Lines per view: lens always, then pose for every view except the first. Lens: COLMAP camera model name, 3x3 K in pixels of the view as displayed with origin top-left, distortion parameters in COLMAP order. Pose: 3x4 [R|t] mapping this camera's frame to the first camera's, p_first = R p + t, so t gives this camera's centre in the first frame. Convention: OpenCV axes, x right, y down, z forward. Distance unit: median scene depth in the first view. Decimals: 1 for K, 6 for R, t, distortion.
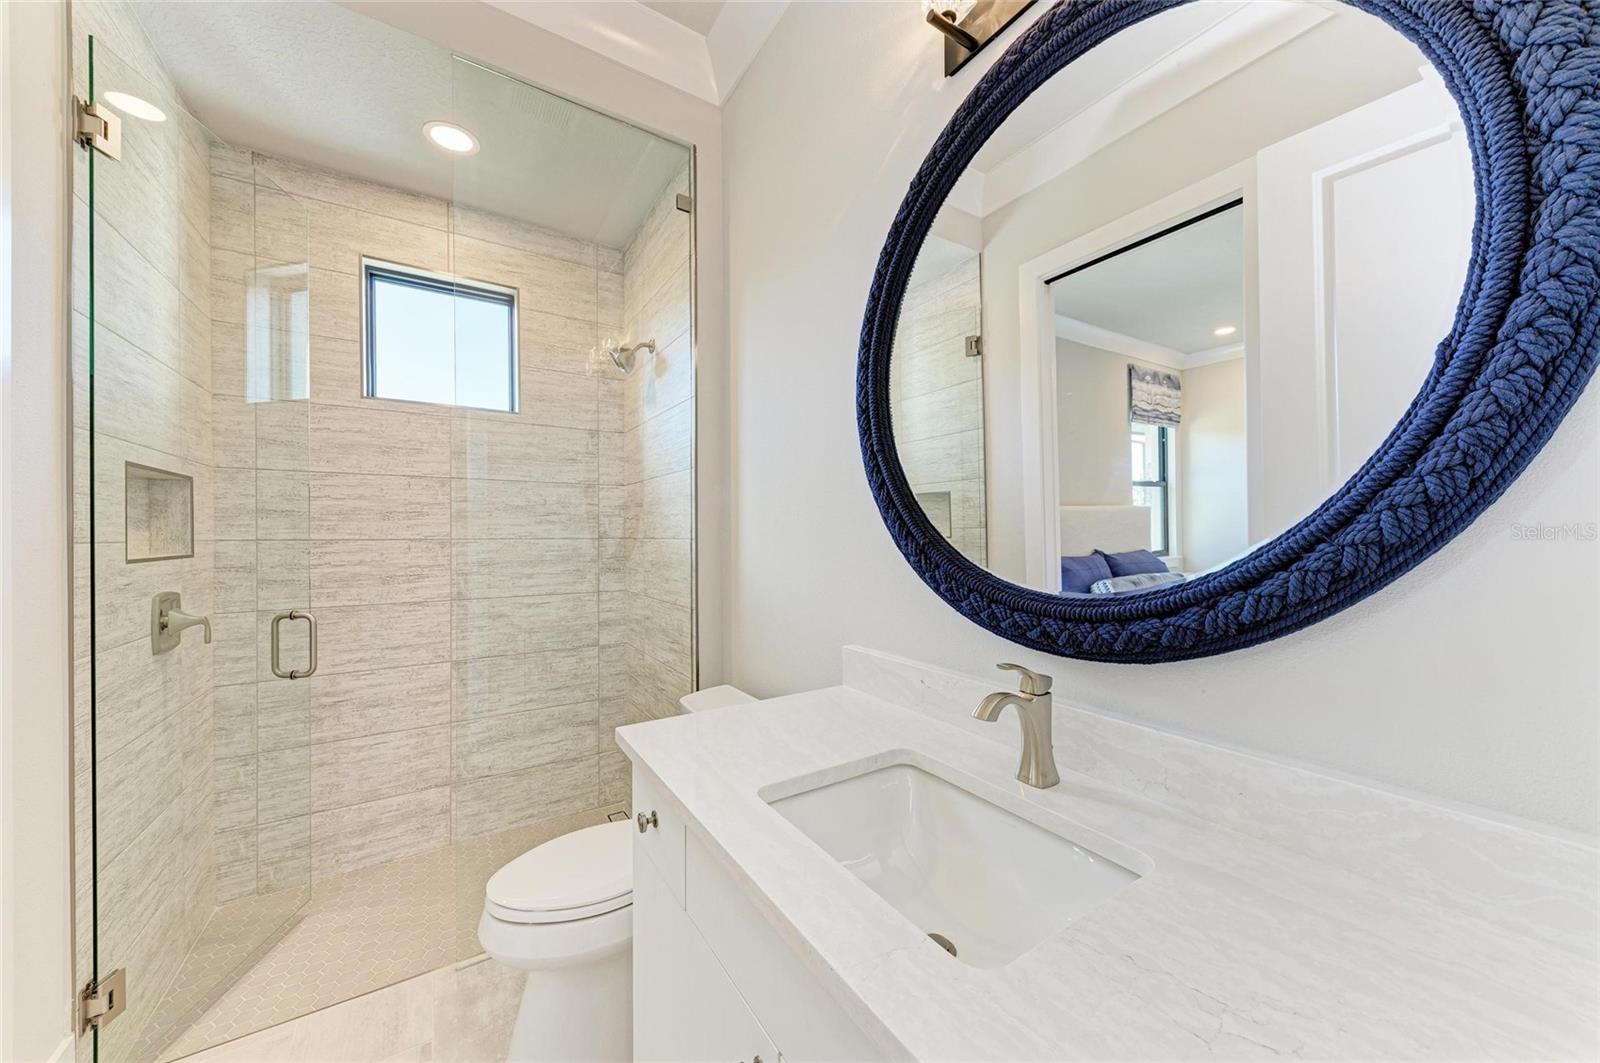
lens RADIAL K [[572.9, 0, 803.0], [0, 572.9, 535.5], [0, 0, 1]] dist [0.002716, -0.000465]
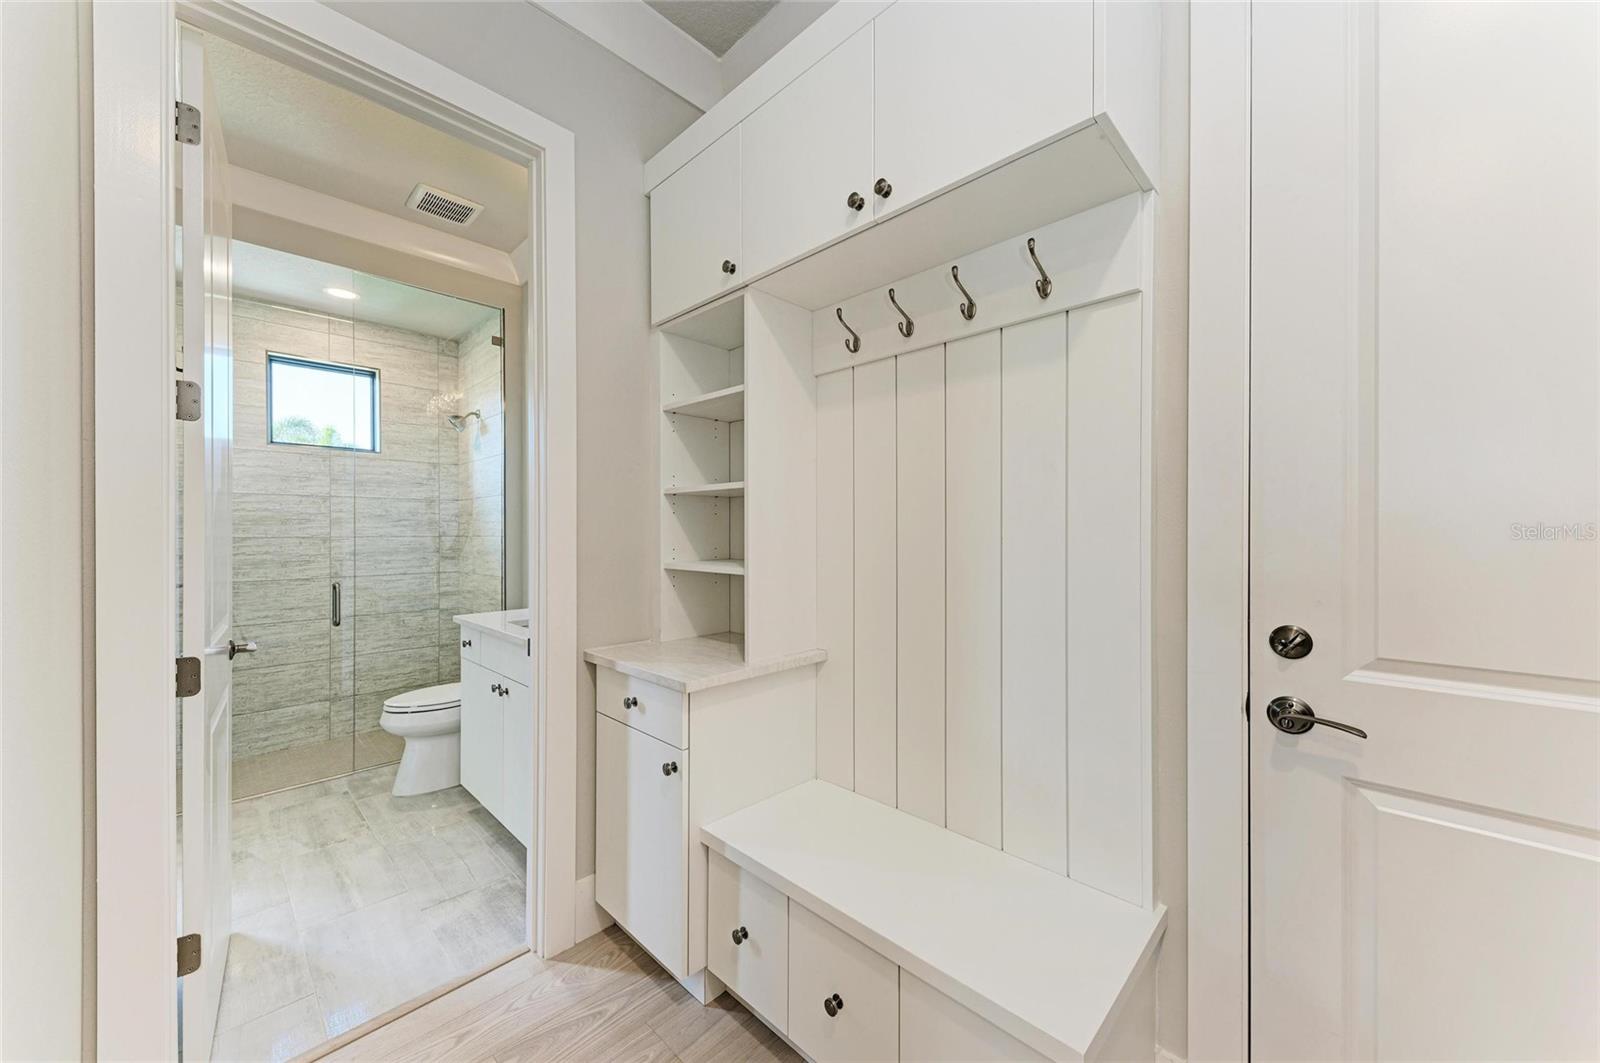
lens RADIAL K [[572.9, 0, 795.9], [0, 572.9, 531.1], [0, 0, 1]] dist [0.002716, -0.000465]
pose [[0.974296, 0.000265, 0.225271, 0.236852], [0.000536, 0.999994, -0.003496, -0.003478], [-0.225271, 0.003527, 0.974290, -0.742254]]
